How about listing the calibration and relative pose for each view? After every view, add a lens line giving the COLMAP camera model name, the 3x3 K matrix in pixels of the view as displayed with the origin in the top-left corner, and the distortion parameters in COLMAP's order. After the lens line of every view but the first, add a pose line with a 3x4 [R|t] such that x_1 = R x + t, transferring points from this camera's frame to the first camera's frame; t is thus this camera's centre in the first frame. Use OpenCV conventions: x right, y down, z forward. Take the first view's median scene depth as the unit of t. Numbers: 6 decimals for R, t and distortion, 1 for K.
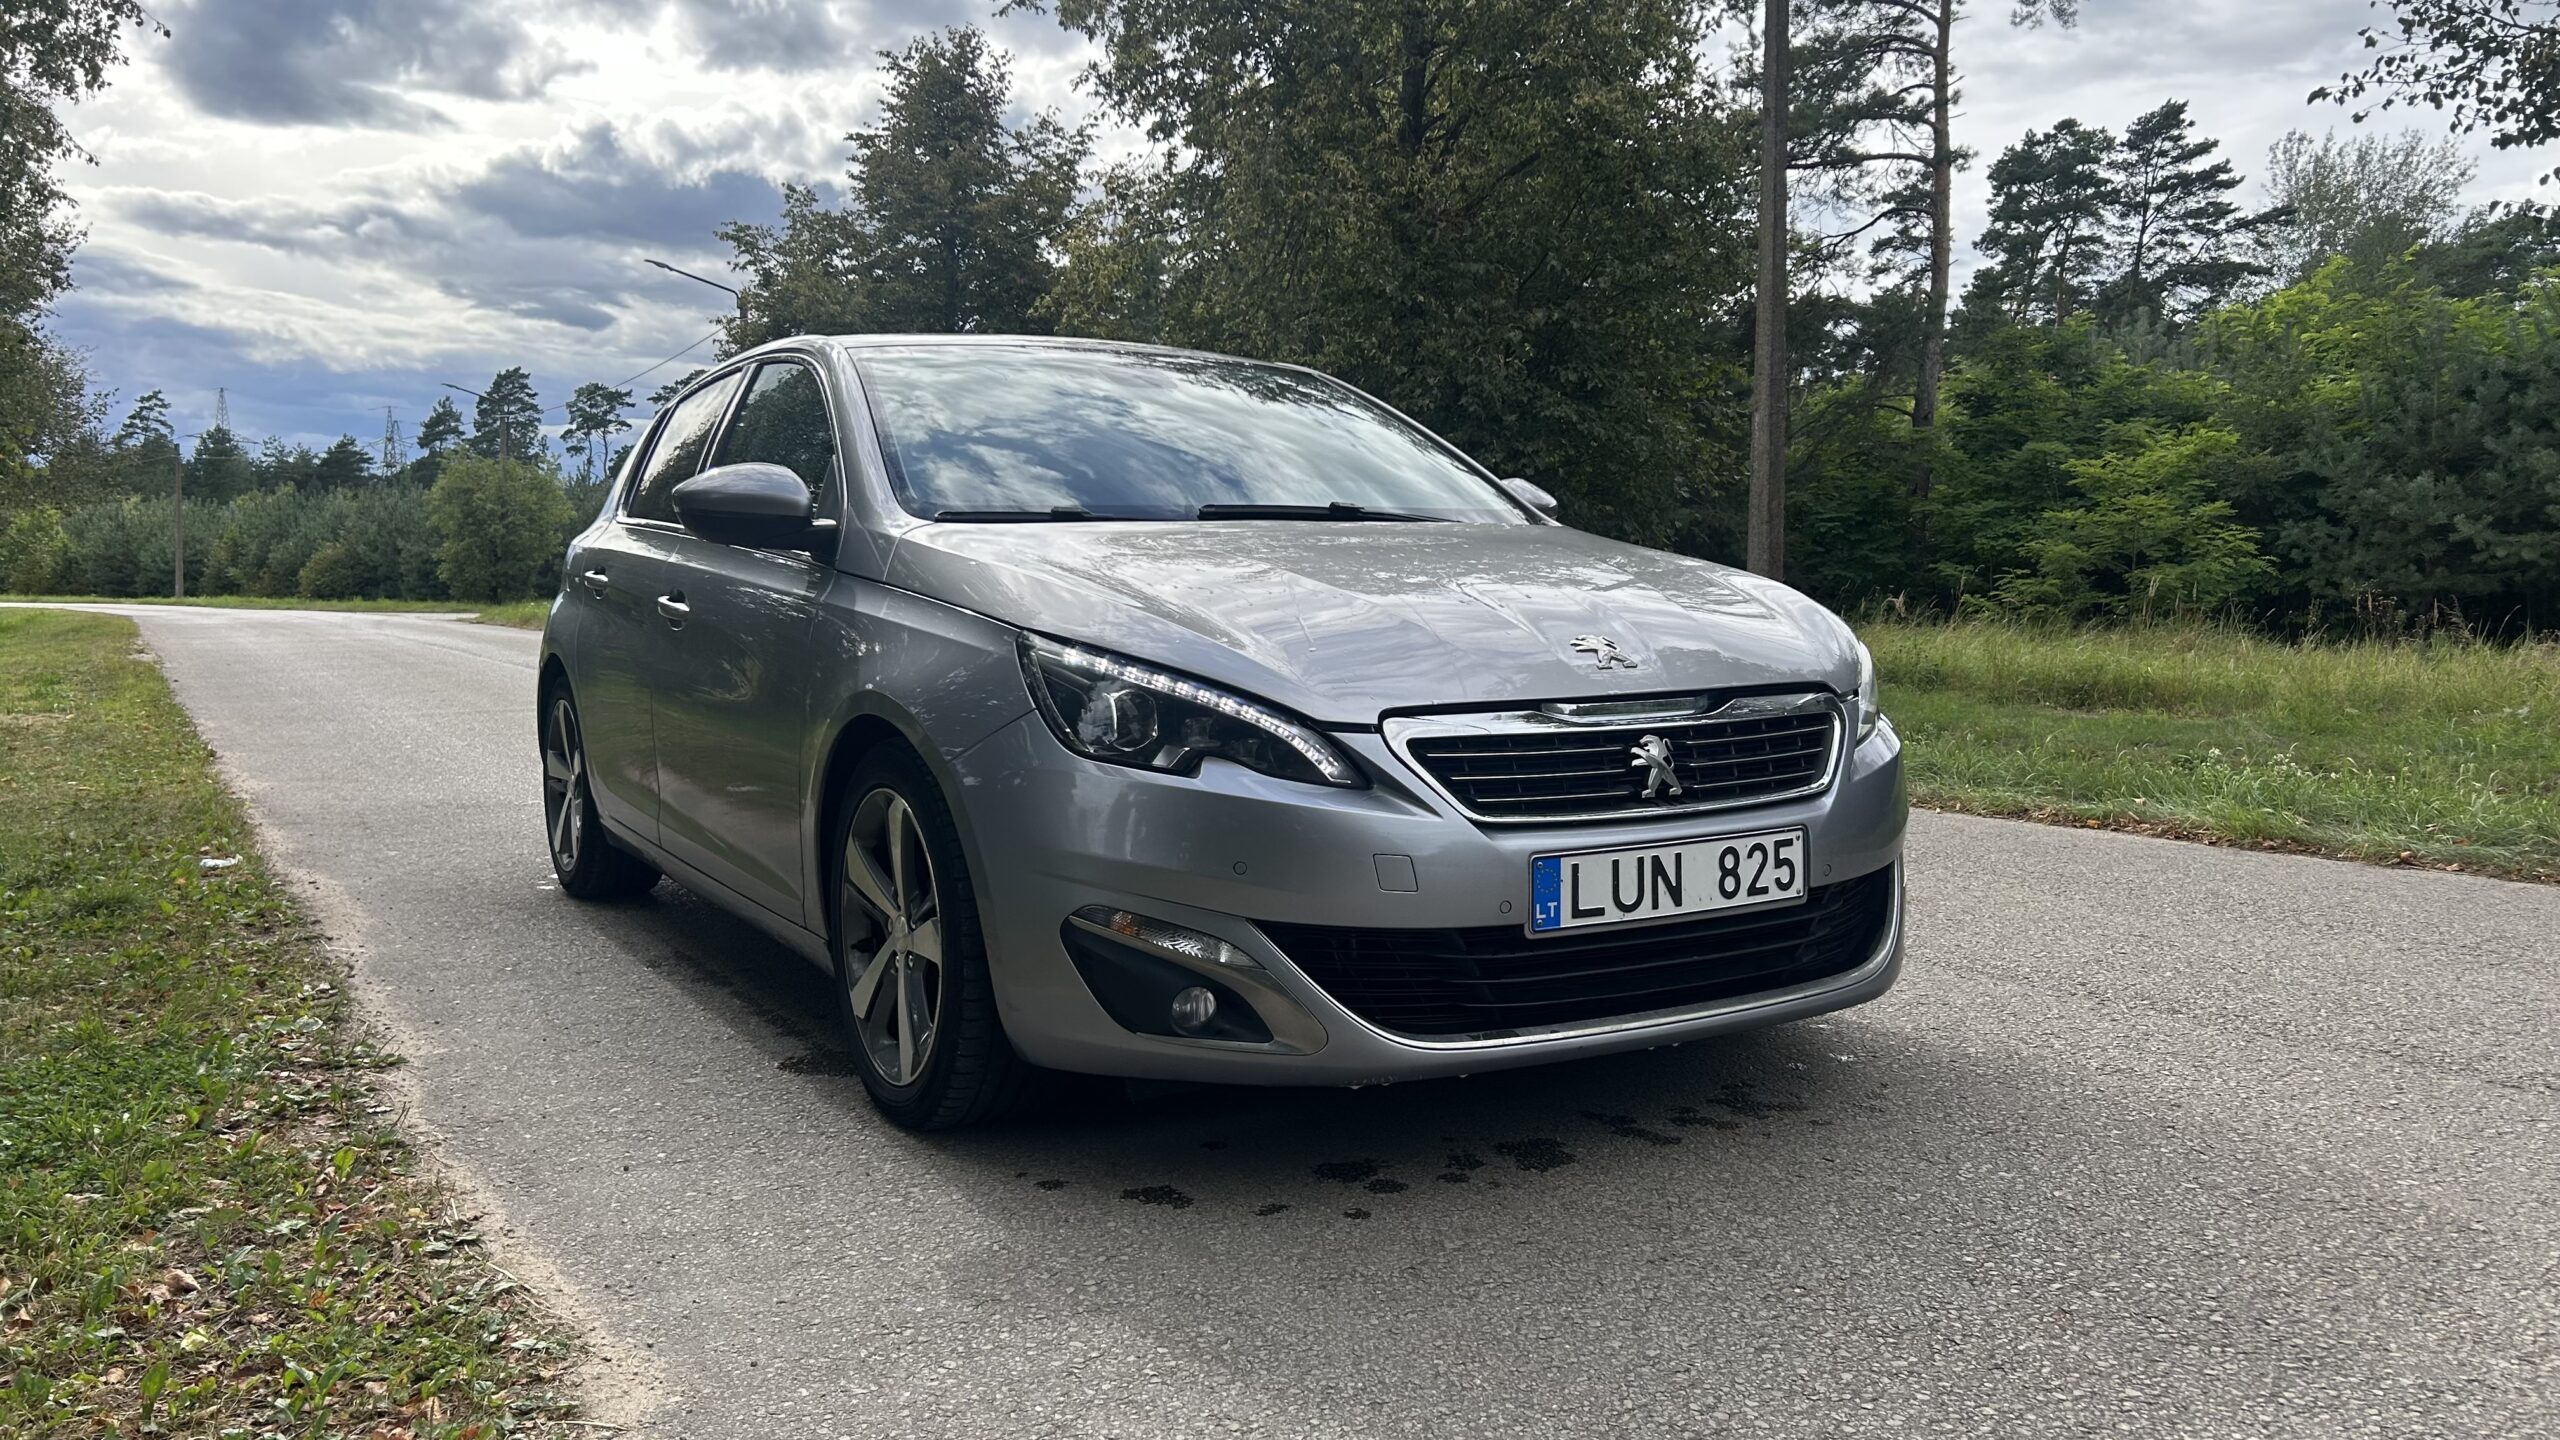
lens RADIAL K [[1986.2, 0, 1278.8], [0, 1986.2, 725.4], [0, 0, 1]] dist [-0.000697, -0.001286]
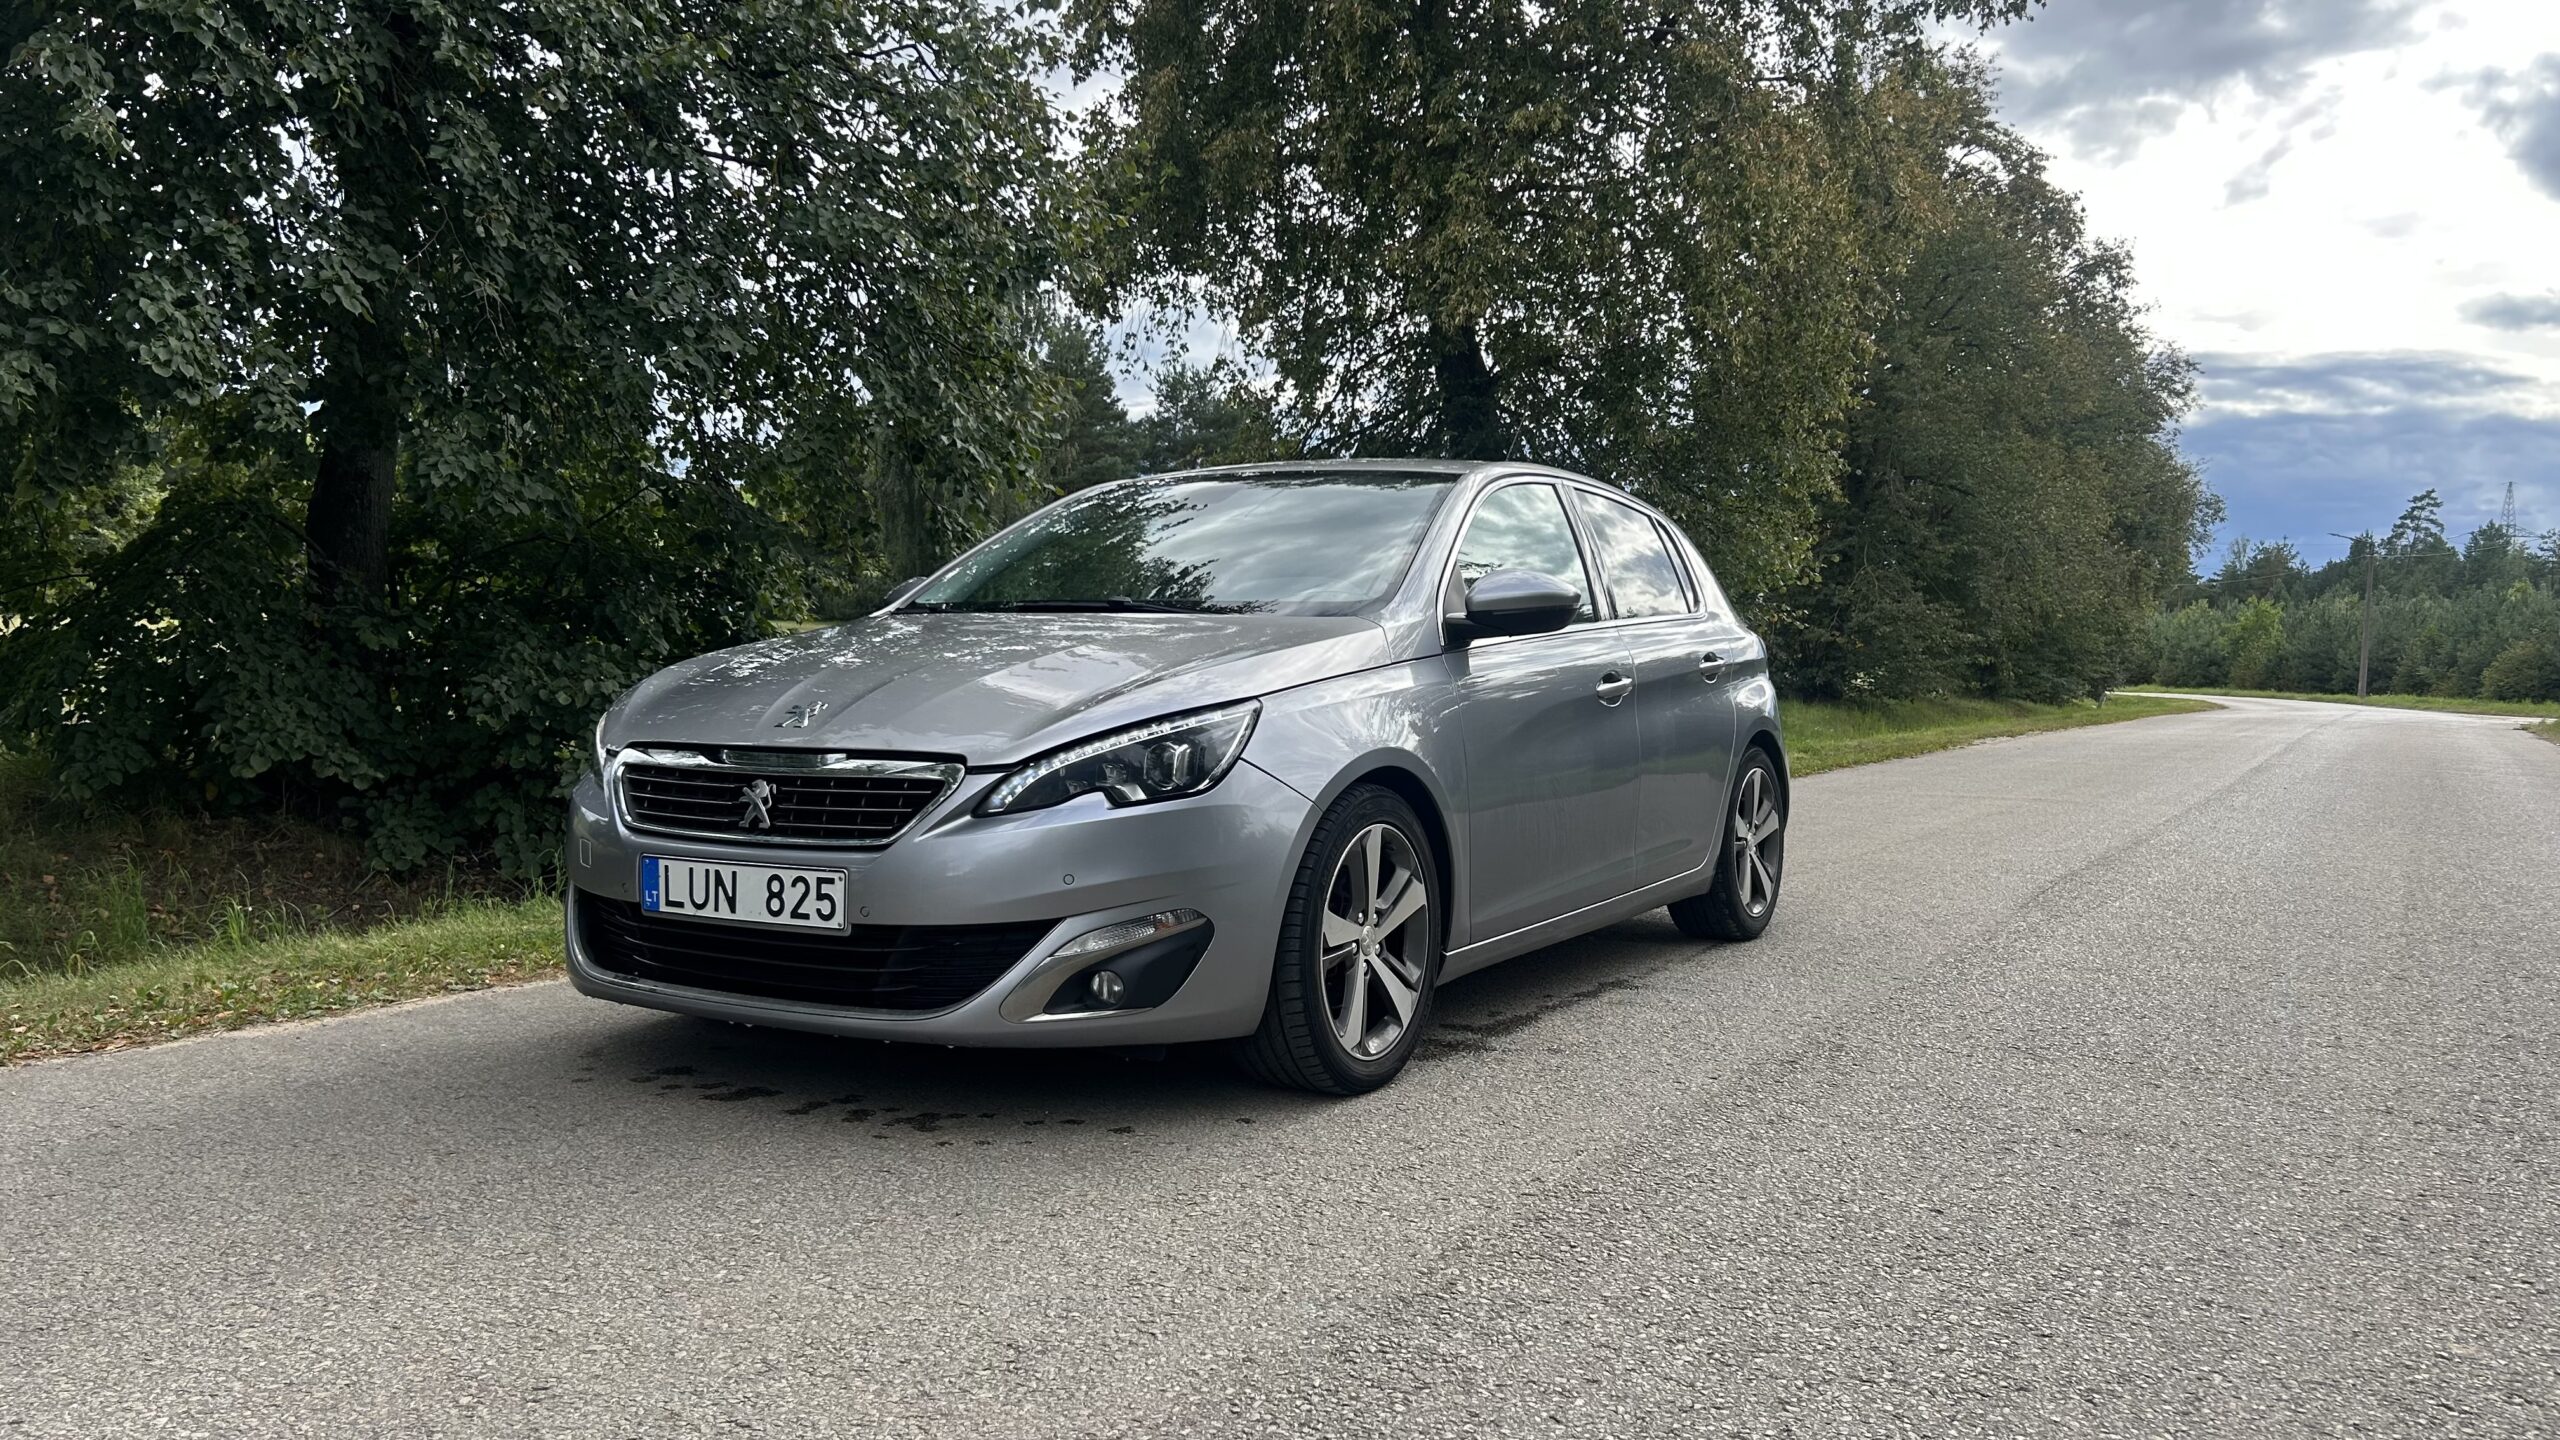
lens RADIAL K [[1986.2, 0, 1283.6], [0, 1986.2, 717.5], [0, 0, 1]] dist [-0.000697, -0.001286]
pose [[0.477639, 0.037388, -0.877760, 1.420241], [-0.084355, 0.996430, -0.003460, -0.056622], [0.874497, 0.075696, 0.479088, 0.662724]]
